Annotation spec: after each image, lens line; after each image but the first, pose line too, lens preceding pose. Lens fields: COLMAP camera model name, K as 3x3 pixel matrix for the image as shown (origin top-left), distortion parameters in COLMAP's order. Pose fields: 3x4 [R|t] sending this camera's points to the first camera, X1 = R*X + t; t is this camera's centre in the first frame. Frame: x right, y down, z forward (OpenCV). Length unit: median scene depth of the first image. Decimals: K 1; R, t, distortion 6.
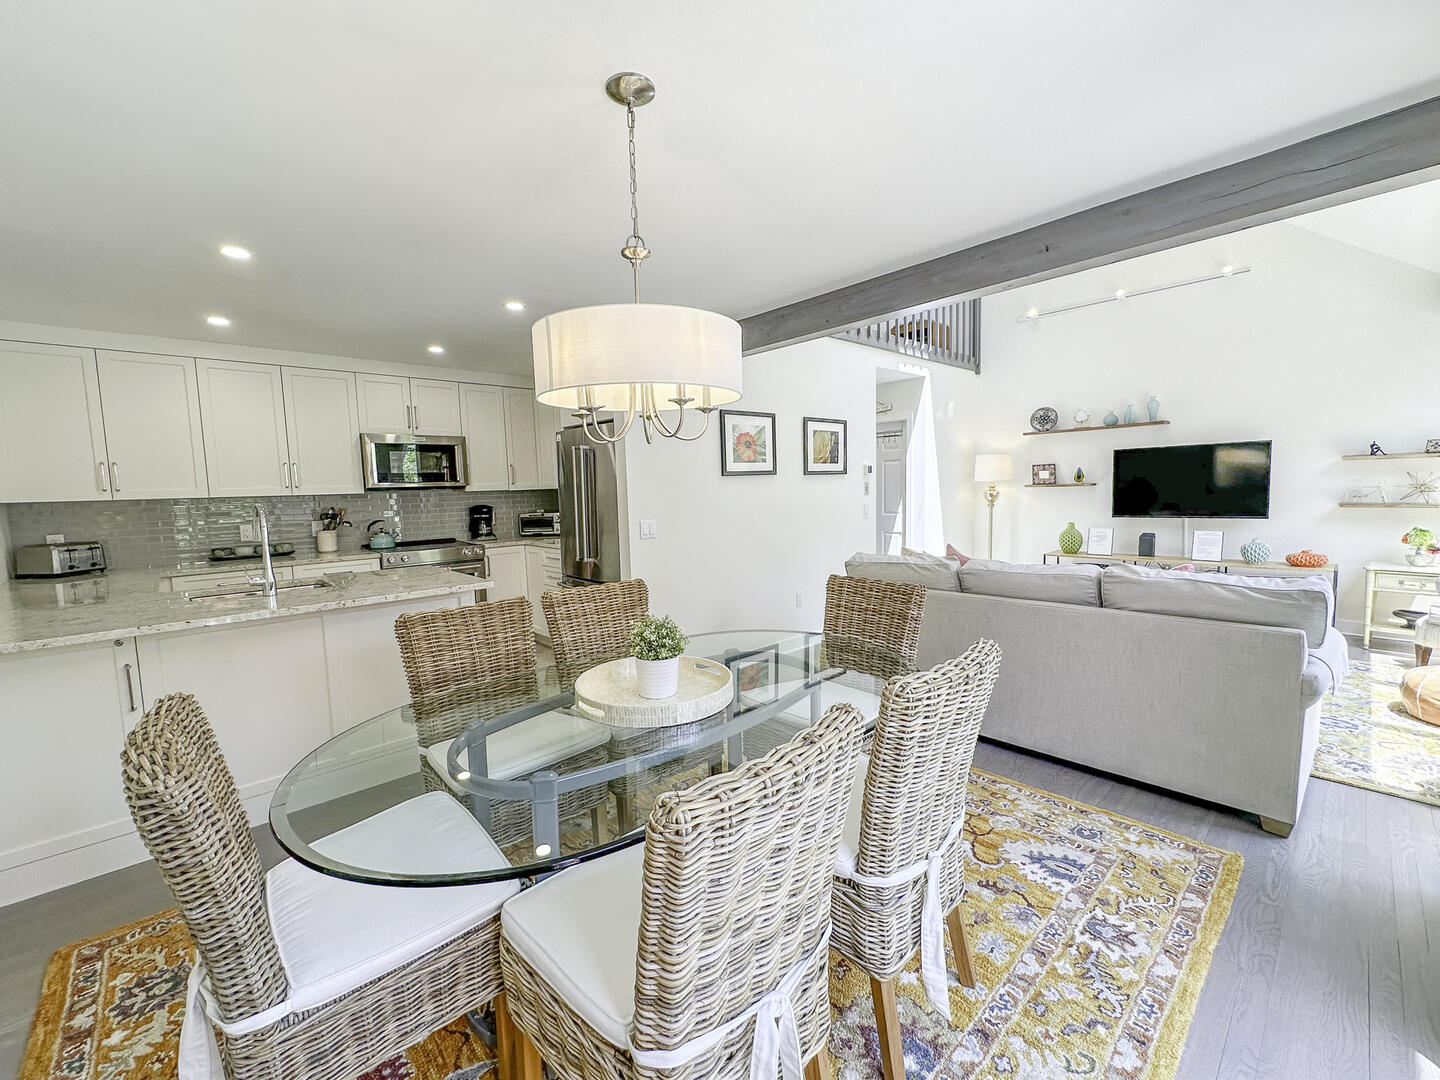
lens RADIAL K [[596.7, 0, 720.0], [0, 596.7, 540.0], [0, 0, 1]] dist [-0.004266, 0.000170]
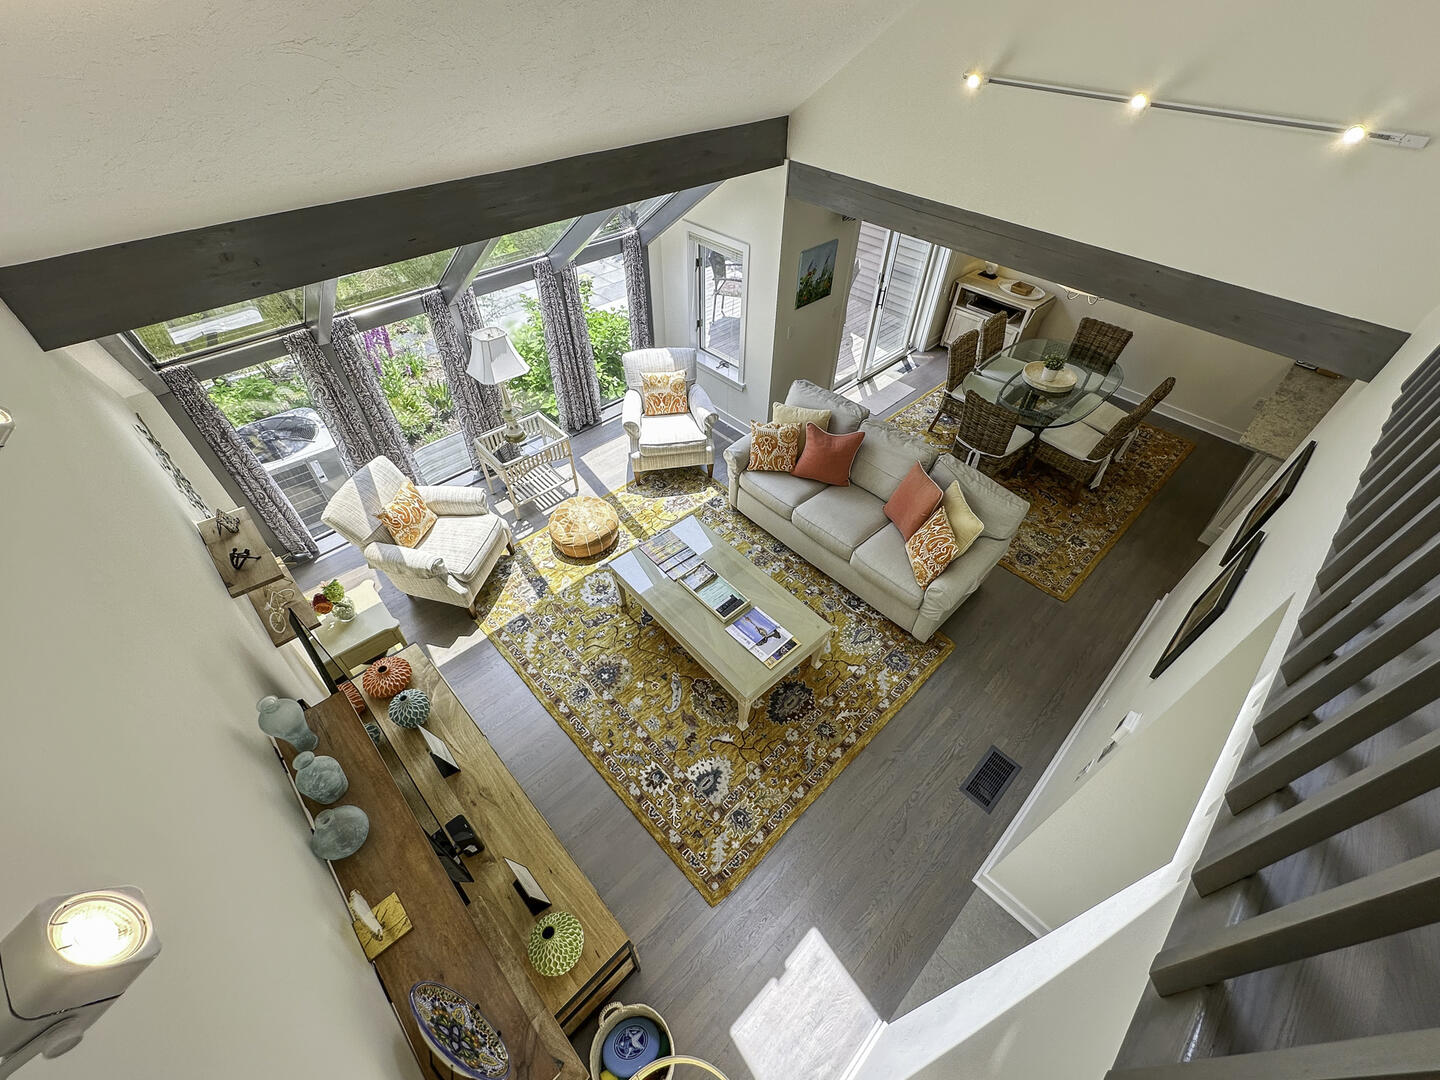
lens RADIAL K [[596.7, 0, 720.0], [0, 596.7, 540.0], [0, 0, 1]] dist [-0.004266, 0.000170]
pose [[-0.999763, 0.020137, -0.008272, 0.629167], [0.006428, 0.636082, 0.771595, -0.619173], [0.020800, 0.771359, -0.636060, 1.373628]]
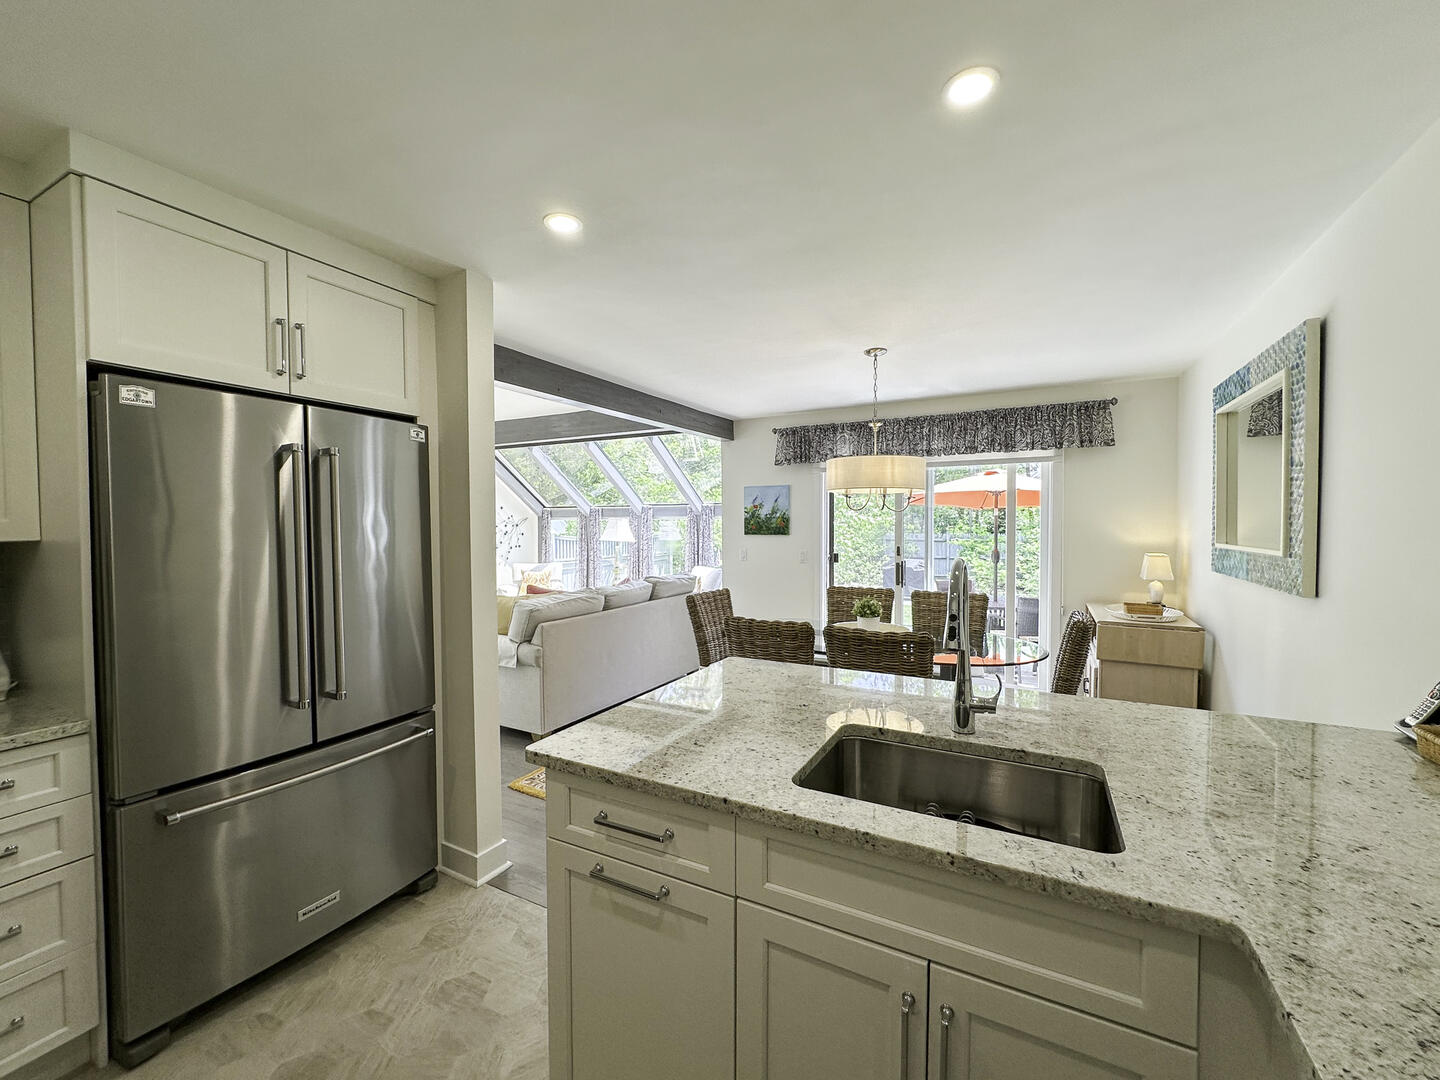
lens RADIAL K [[587.9, 0, 718.2], [0, 587.9, 541.1], [0, 0, 1]] dist [-0.003491, 0.000225]
pose [[-0.323837, 0.002199, 0.946110, -0.689389], [0.099378, 0.994544, 0.031704, -0.065131], [-0.940879, 0.104290, -0.322289, 0.791893]]
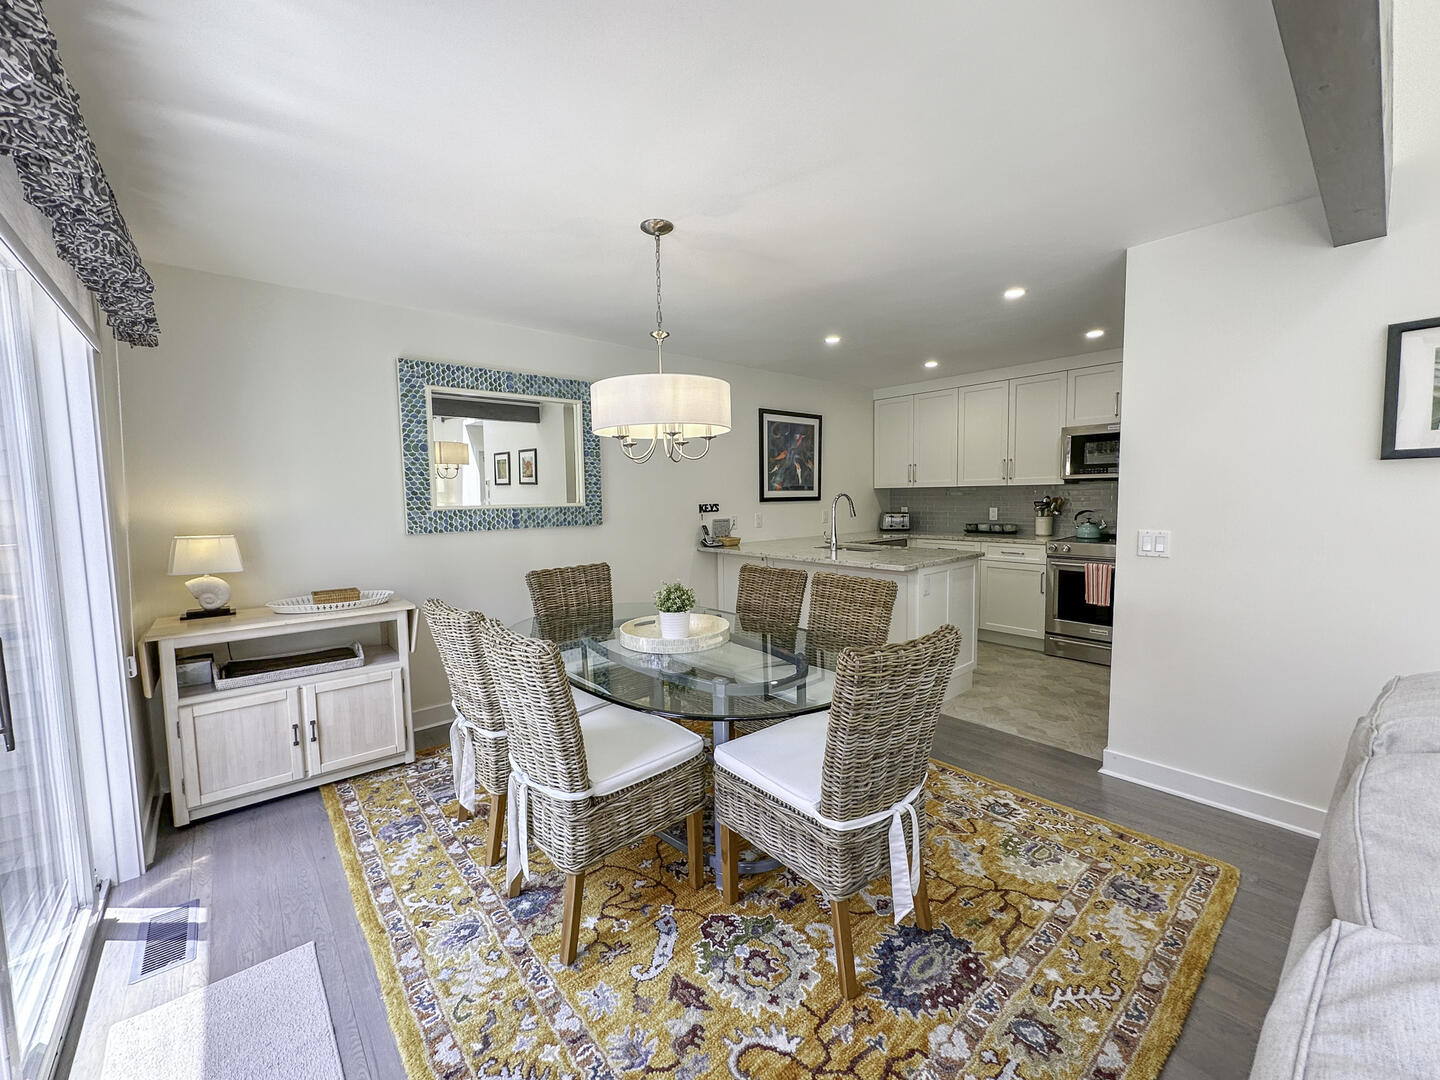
lens RADIAL K [[579.4, 0, 719.5], [0, 579.4, 541.7], [0, 0, 1]] dist [-0.002161, -0.000271]
pose [[-0.037575, 0.111425, -0.993062, 0.471449], [-0.071884, 0.990888, 0.113901, -0.051006], [0.996705, 0.075665, -0.029223, 0.430526]]
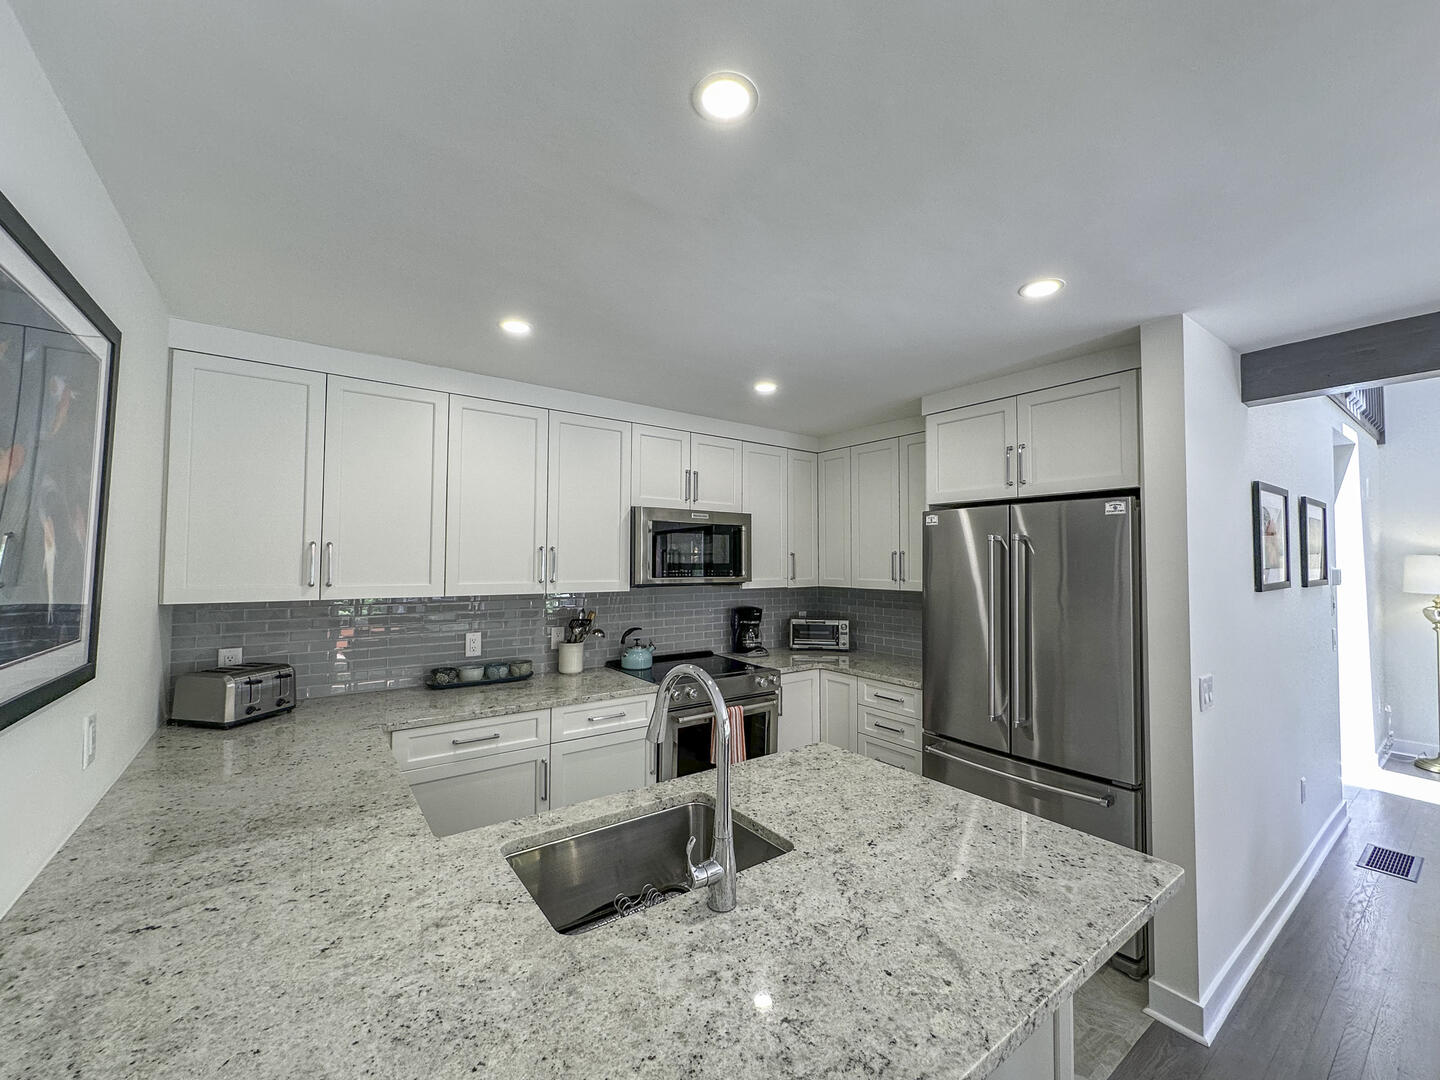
lens RADIAL K [[579.4, 0, 719.5], [0, 579.4, 541.7], [0, 0, 1]] dist [-0.002161, -0.000271]
pose [[0.992621, 0.029294, -0.117669, -0.421336], [-0.043623, 0.991680, -0.121109, -0.059542], [0.113142, 0.125349, 0.985640, 0.342177]]
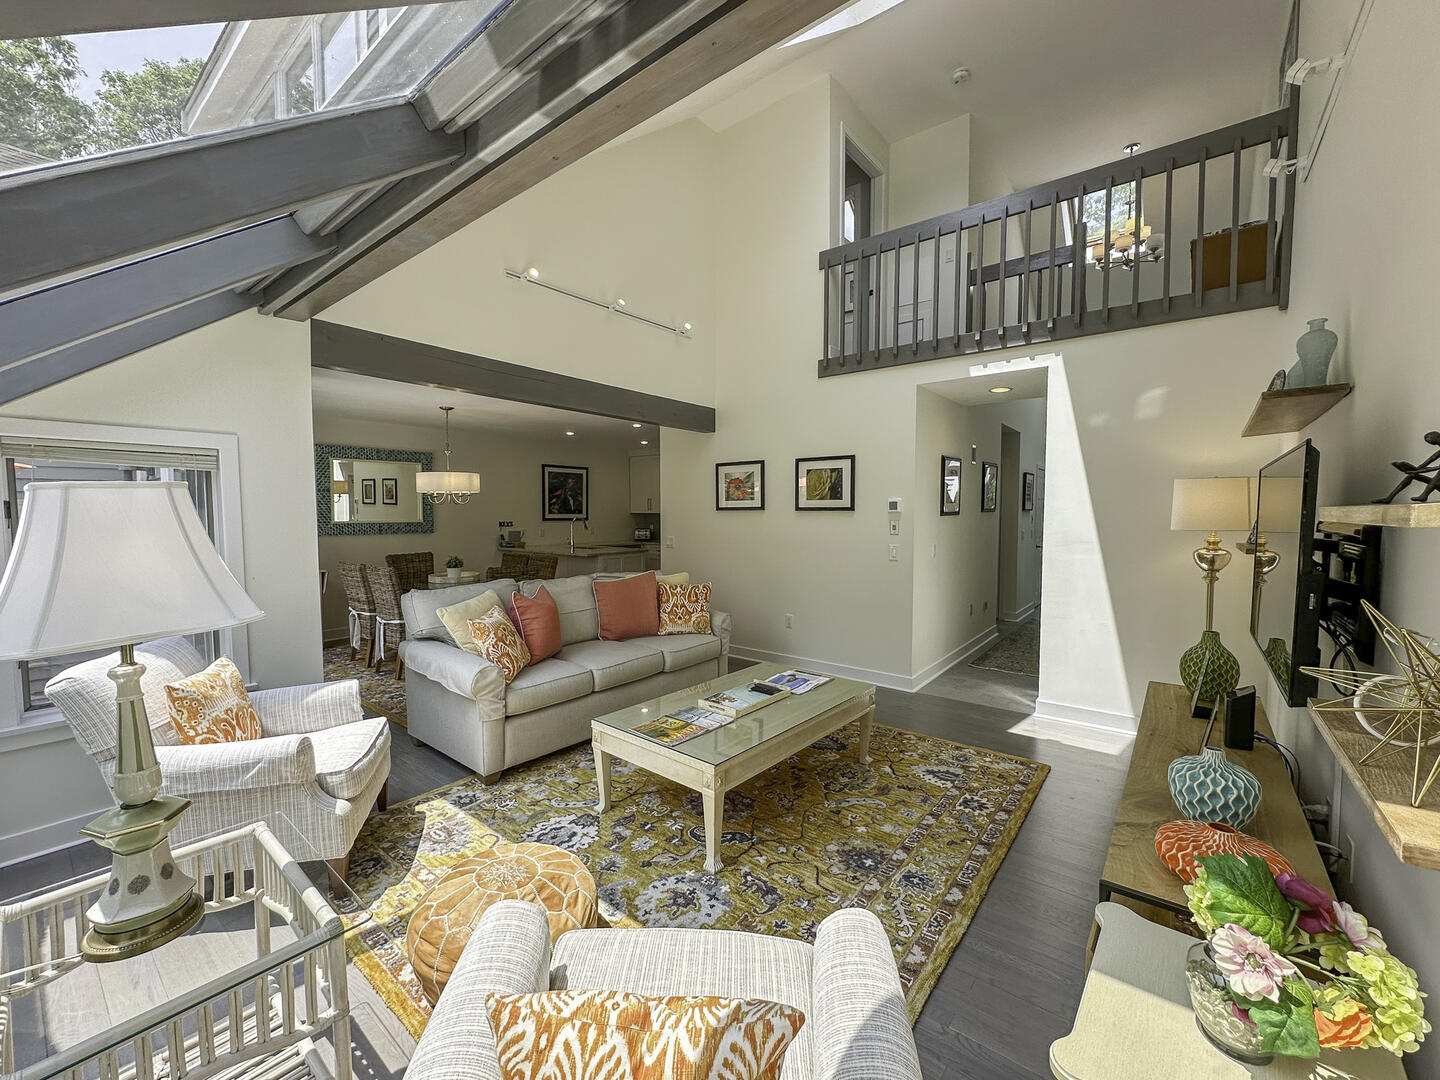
lens RADIAL K [[587.9, 0, 718.2], [0, 587.9, 541.1], [0, 0, 1]] dist [-0.003491, 0.000225]
pose [[0.148886, 0.082165, -0.985435, 1.263053], [-0.094025, 0.993203, 0.068607, -0.120686], [0.984374, 0.082441, 0.155599, 0.731740]]
